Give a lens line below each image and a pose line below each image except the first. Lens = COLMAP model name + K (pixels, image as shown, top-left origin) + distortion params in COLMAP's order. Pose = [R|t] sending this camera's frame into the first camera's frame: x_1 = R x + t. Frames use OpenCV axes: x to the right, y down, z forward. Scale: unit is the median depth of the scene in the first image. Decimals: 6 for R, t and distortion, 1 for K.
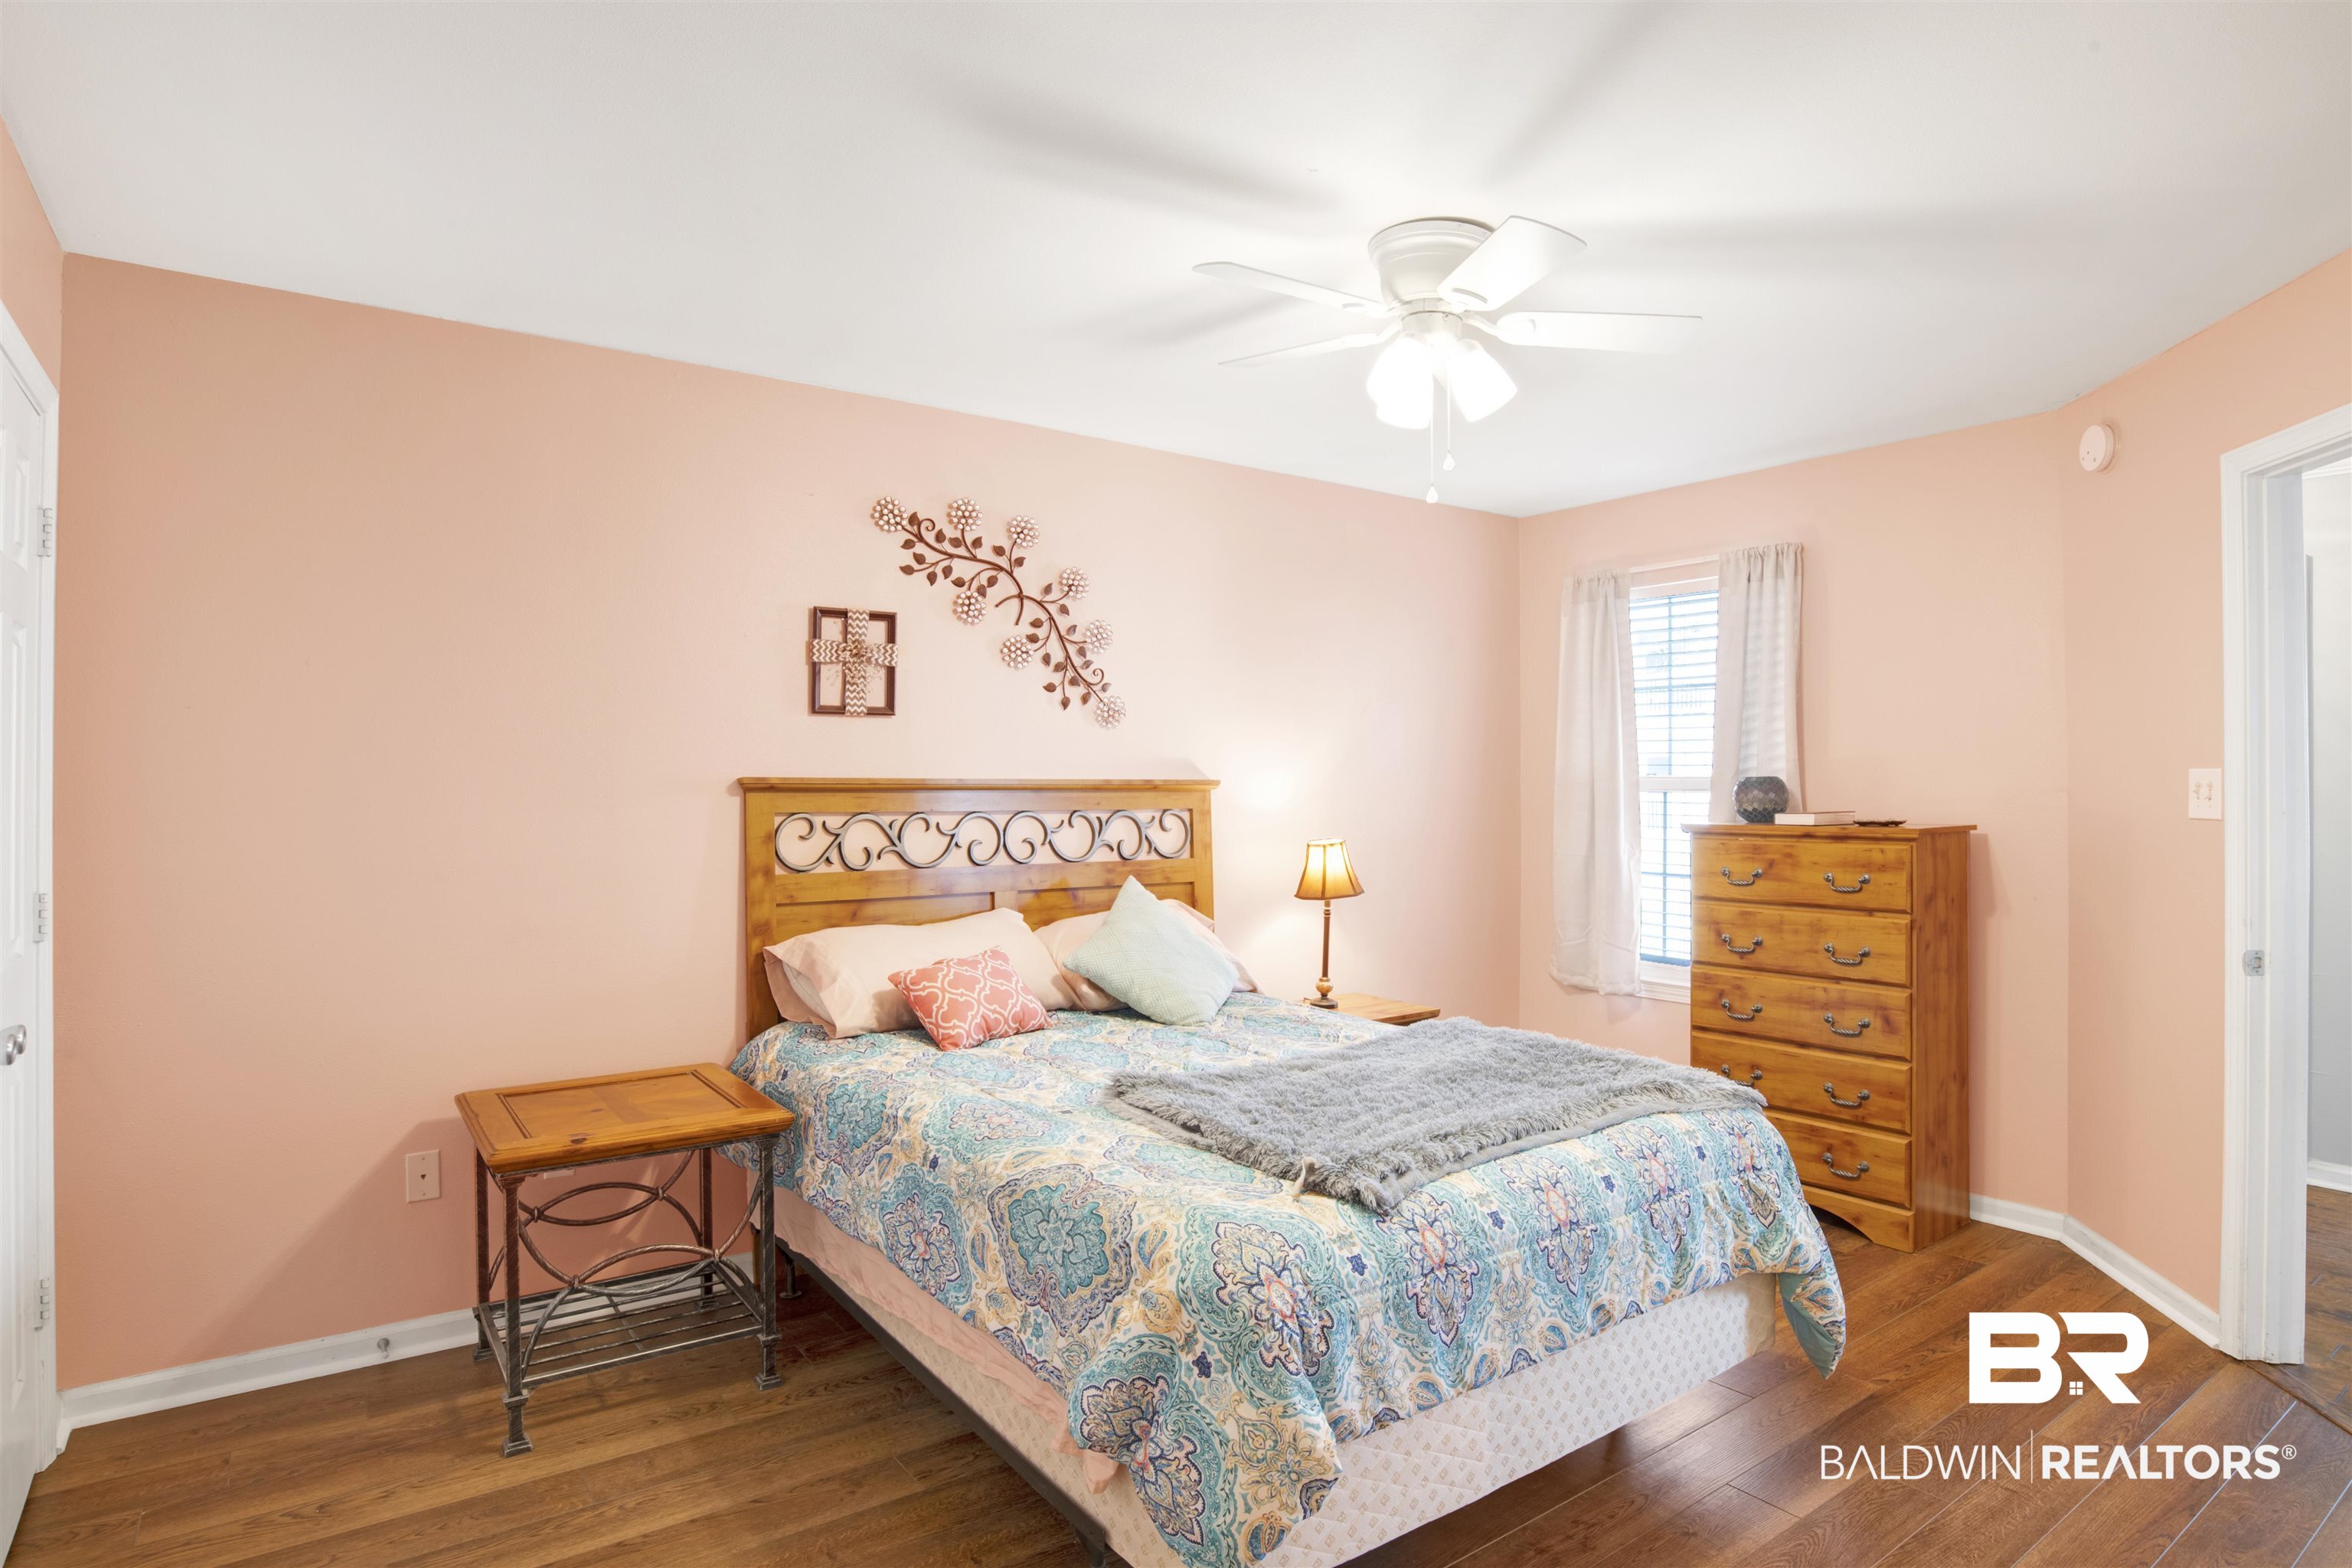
lens RADIAL K [[1263.9, 0, 1216.6], [0, 1263.9, 796.5], [0, 0, 1]] dist [-0.007737, 0.000446]
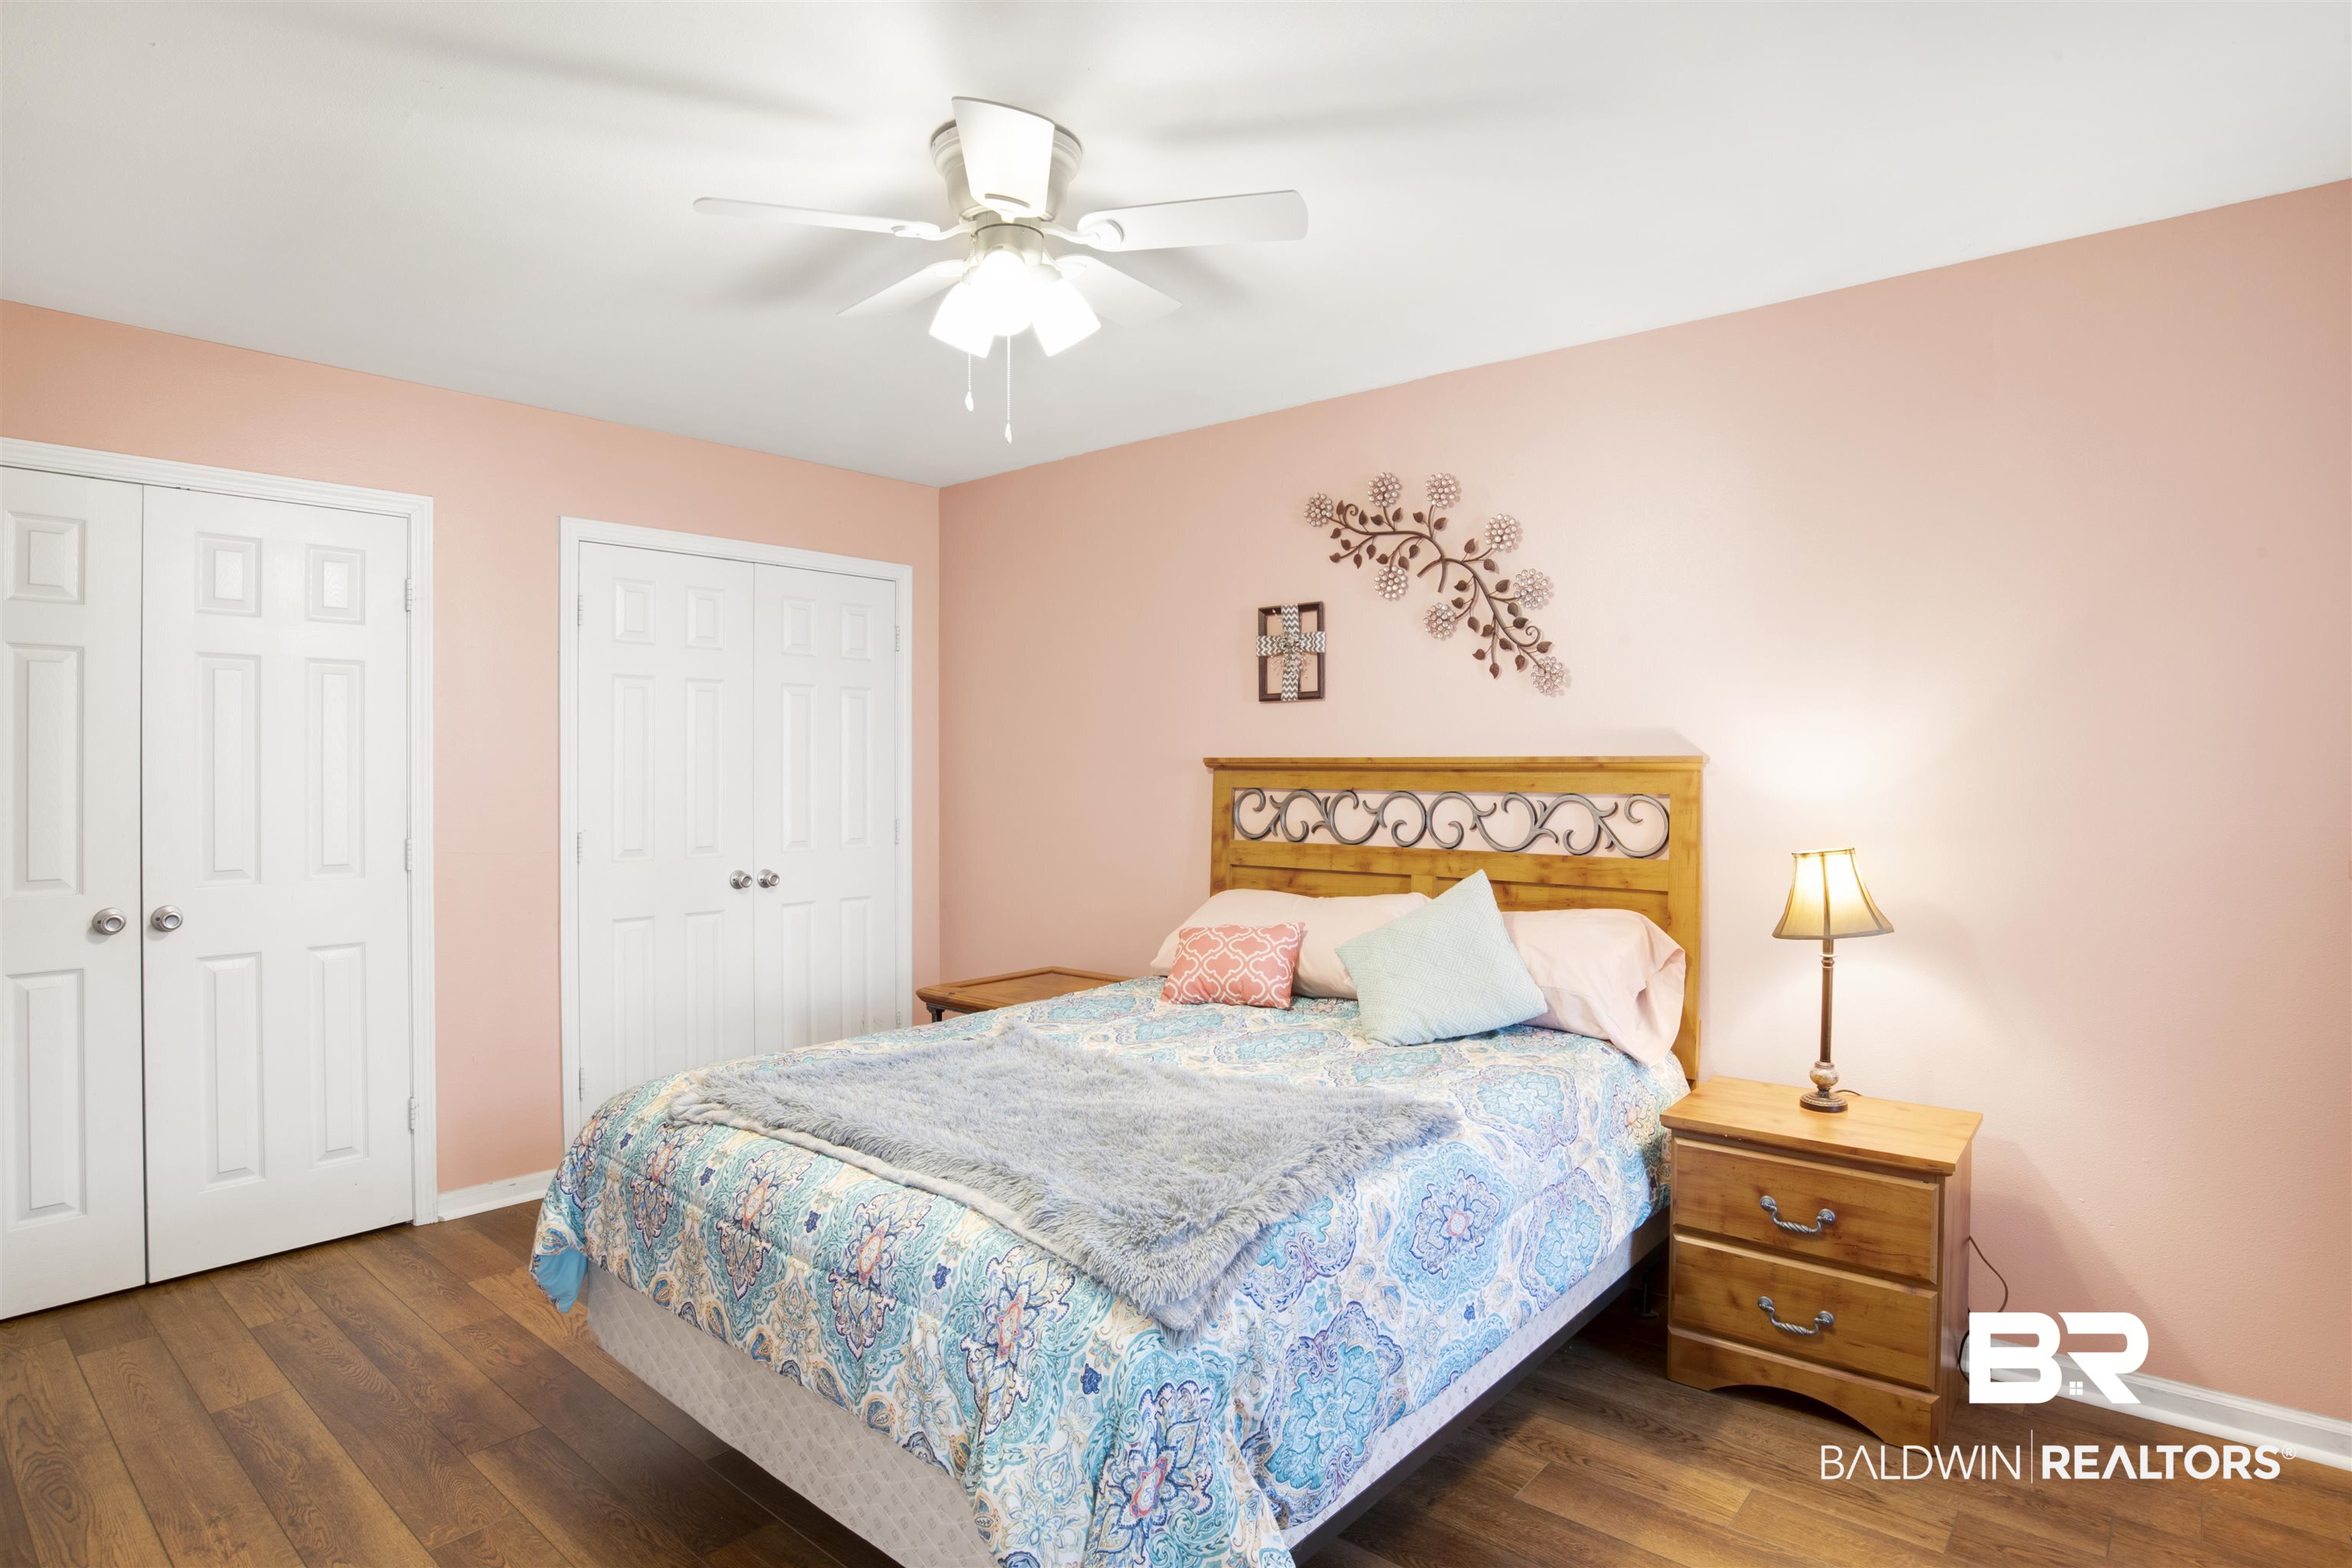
lens RADIAL K [[1263.9, 0, 1170.0], [0, 1263.9, 770.9], [0, 0, 1]] dist [-0.007737, 0.000446]
pose [[0.241560, 0.007201, -0.970359, 0.715574], [-0.004787, 0.999969, 0.006229, -0.008698], [0.970374, 0.003140, 0.241587, 0.595576]]
